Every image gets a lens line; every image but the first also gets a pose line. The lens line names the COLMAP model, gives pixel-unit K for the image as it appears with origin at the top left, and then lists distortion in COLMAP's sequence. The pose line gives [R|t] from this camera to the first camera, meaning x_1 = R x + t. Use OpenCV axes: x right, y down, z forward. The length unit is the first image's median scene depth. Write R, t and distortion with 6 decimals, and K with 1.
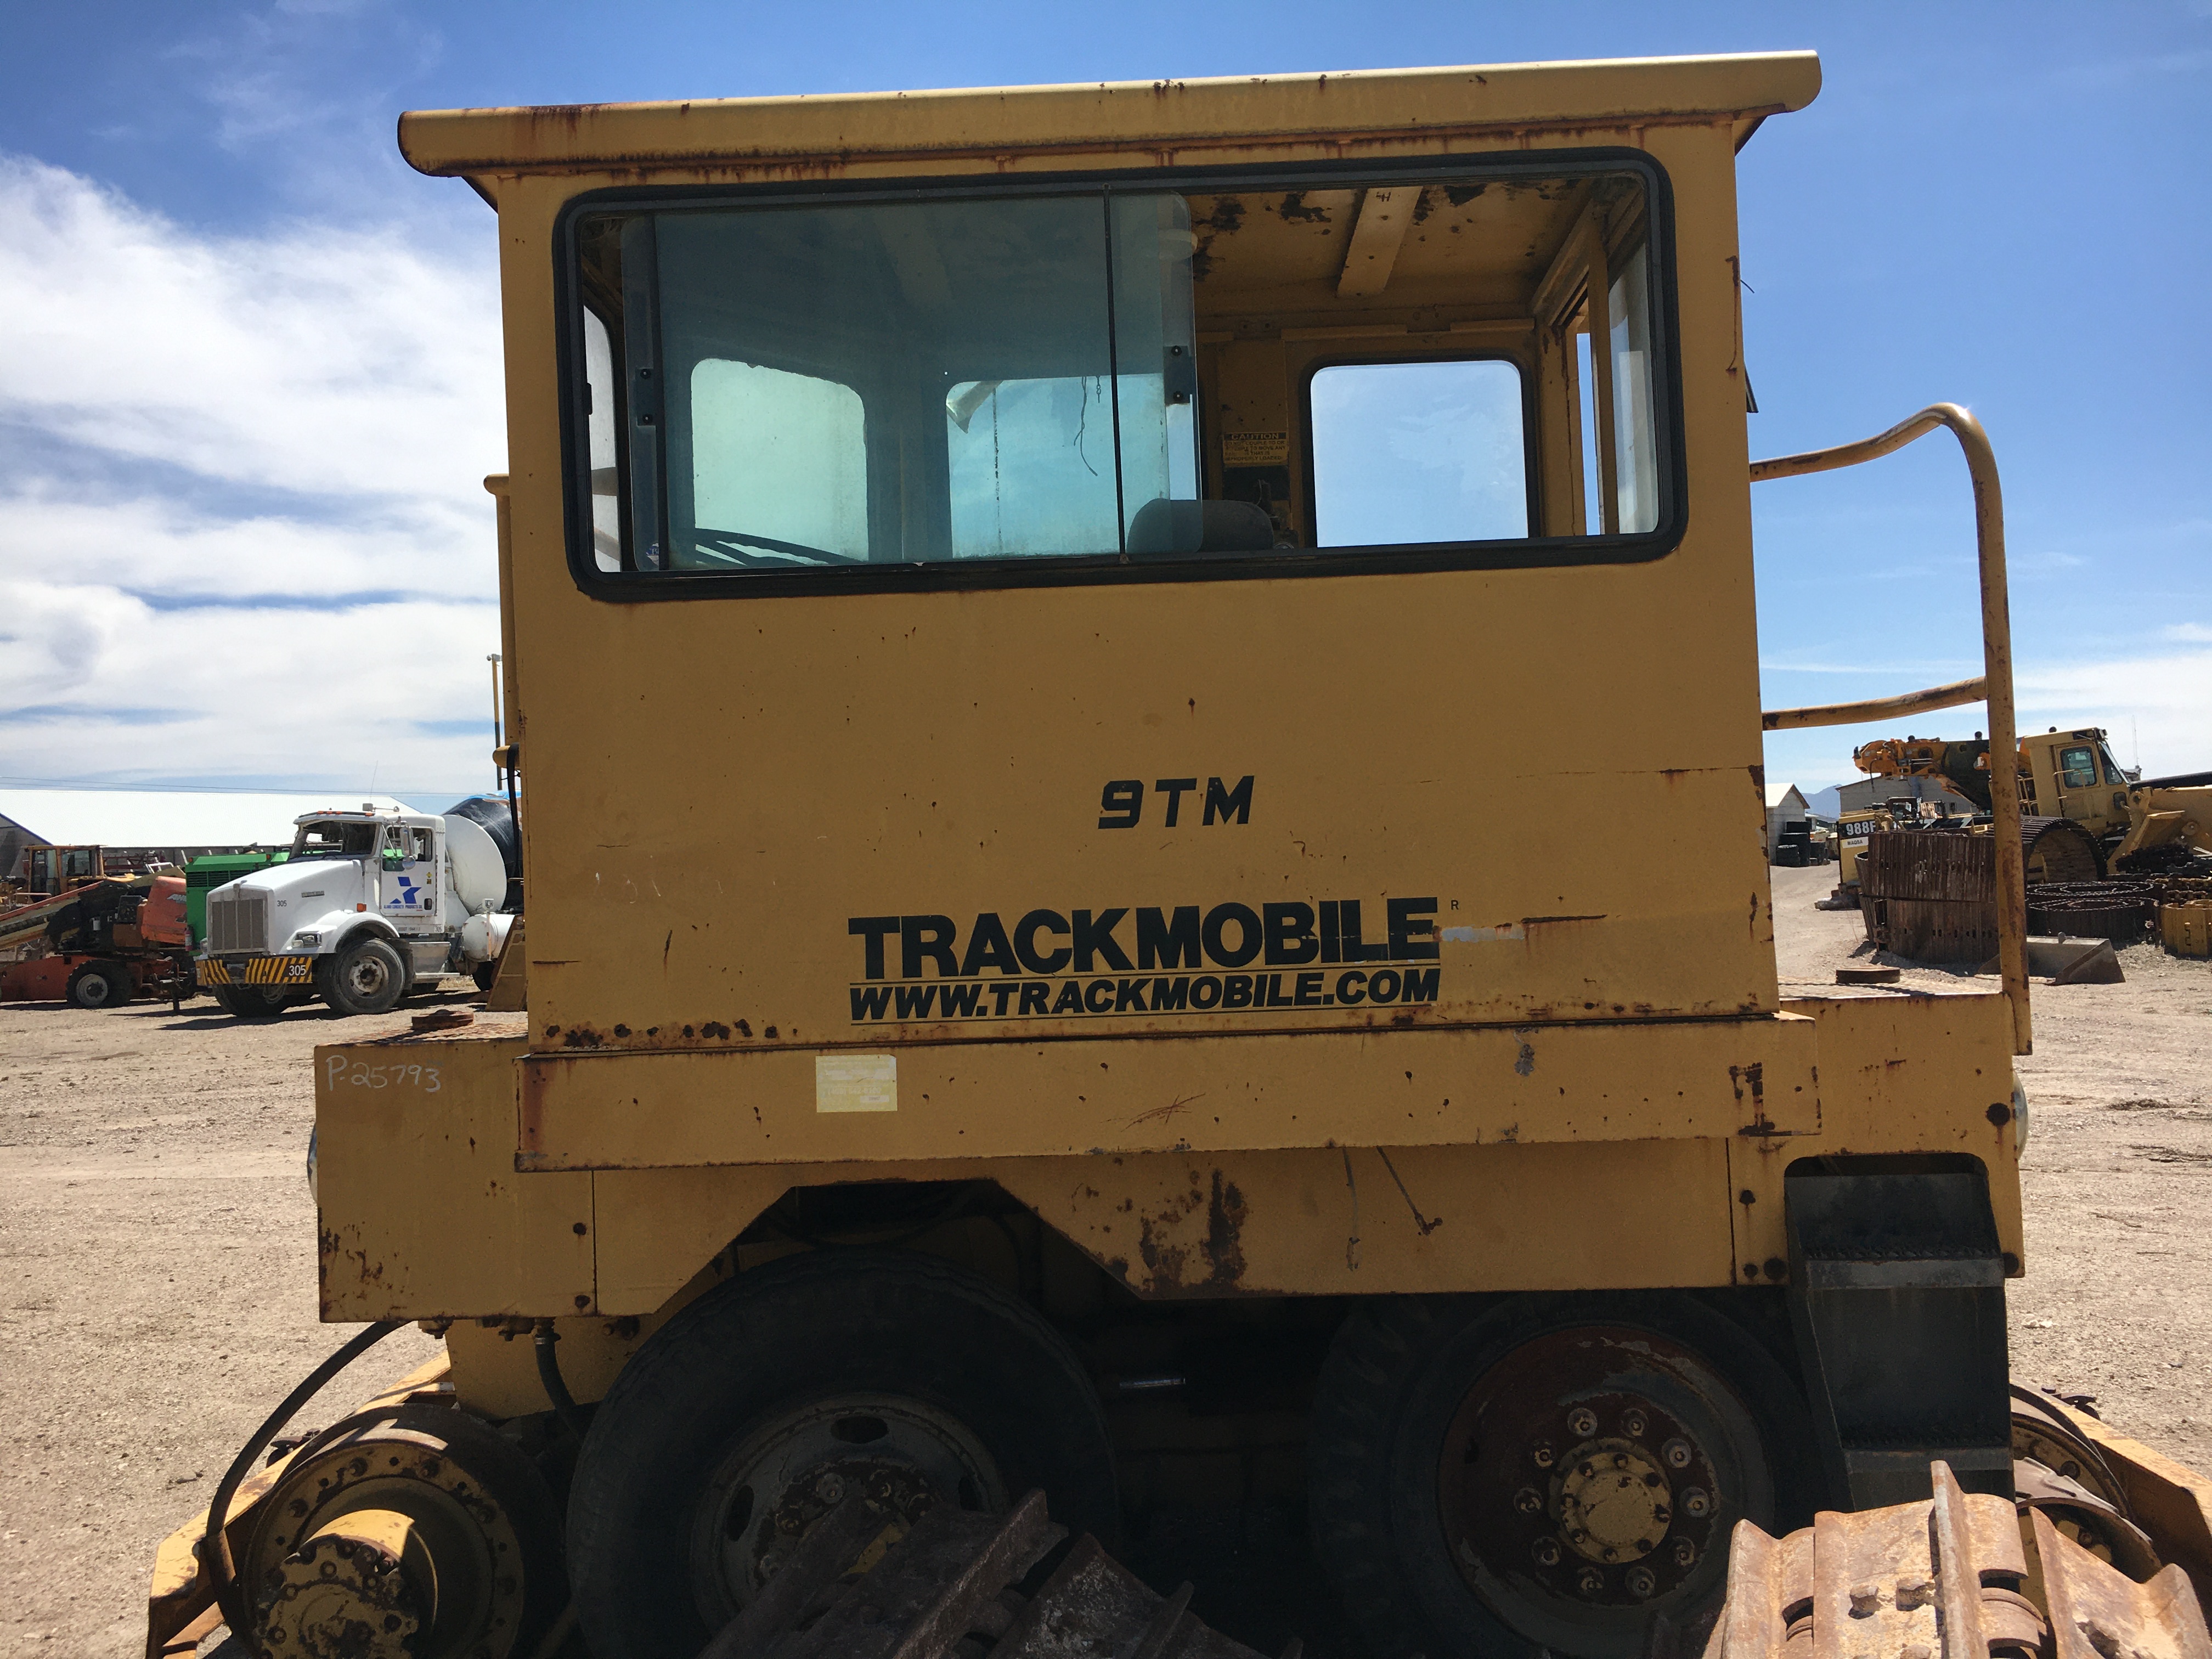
lens RADIAL K [[1888.6, 0, 1109.7], [0, 1888.6, 880.2], [0, 0, 1]] dist [0.061641, -0.072622]
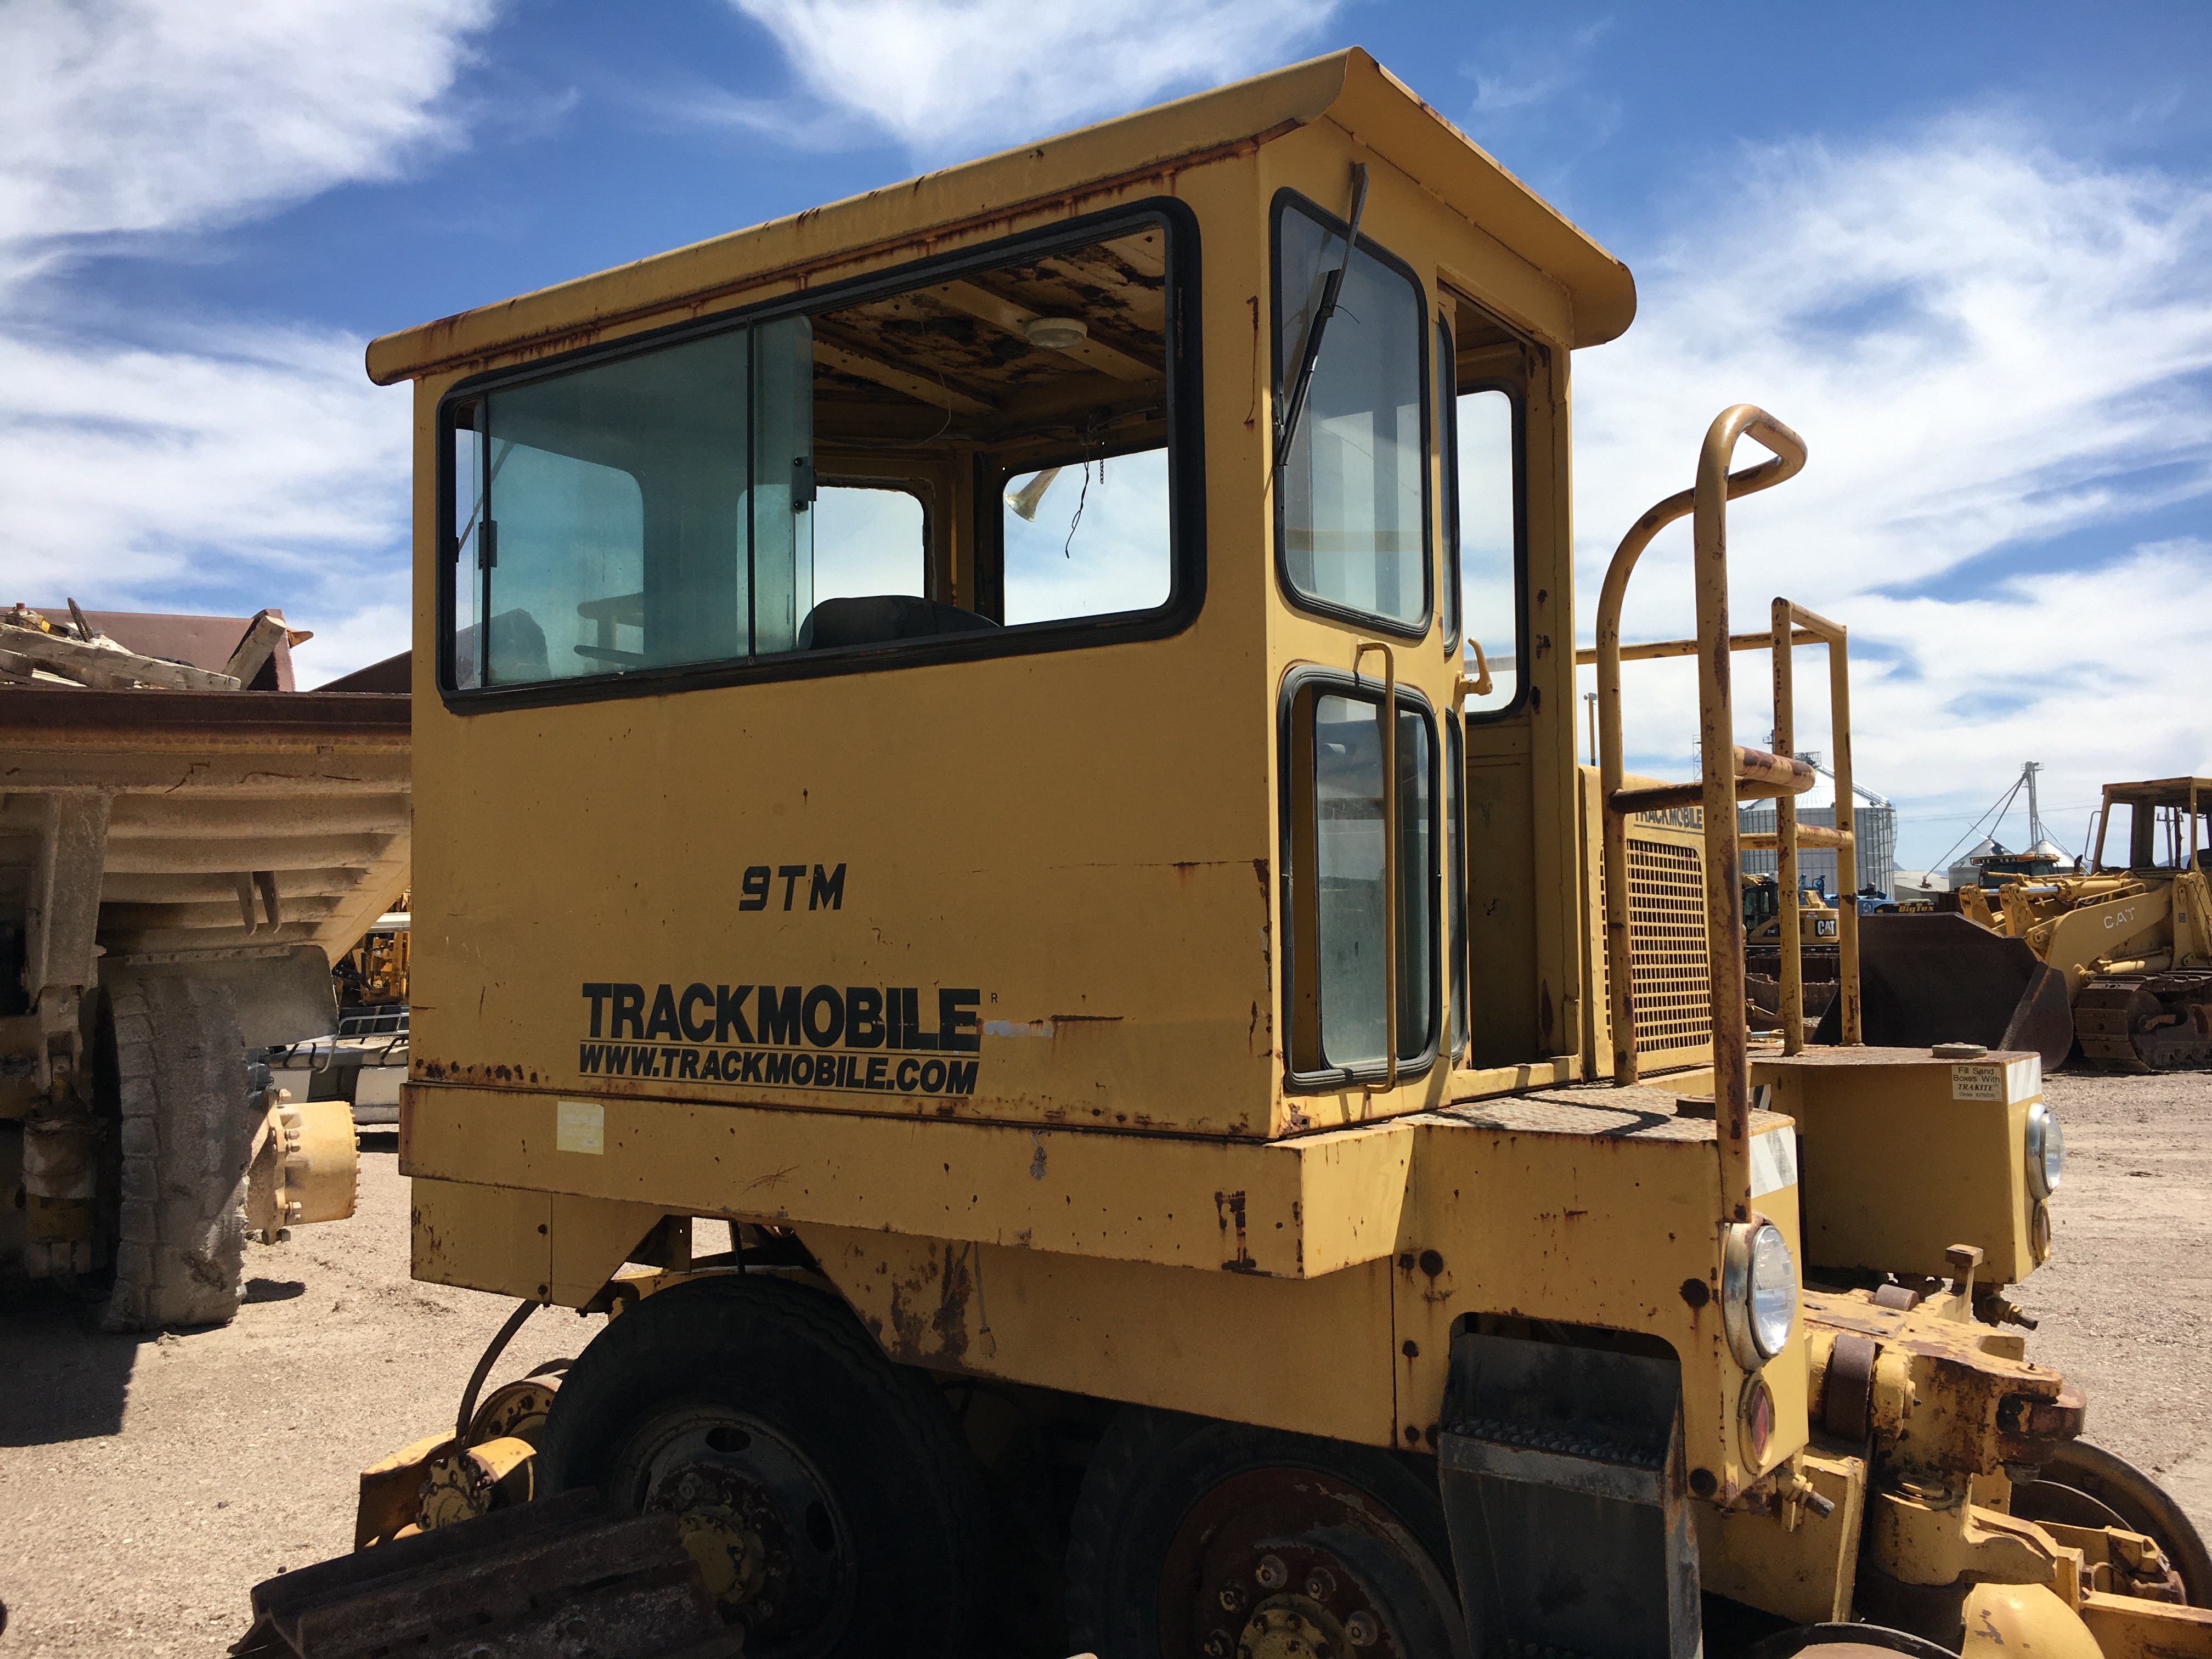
lens RADIAL K [[1907.7, 0, 1166.4], [0, 1907.7, 887.5], [0, 0, 1]] dist [0.058870, -0.064437]
pose [[0.832383, 0.019255, -0.553866, 0.803604], [-0.026439, 0.999638, -0.004982, -0.041569], [0.553570, 0.018790, 0.832591, 0.225975]]
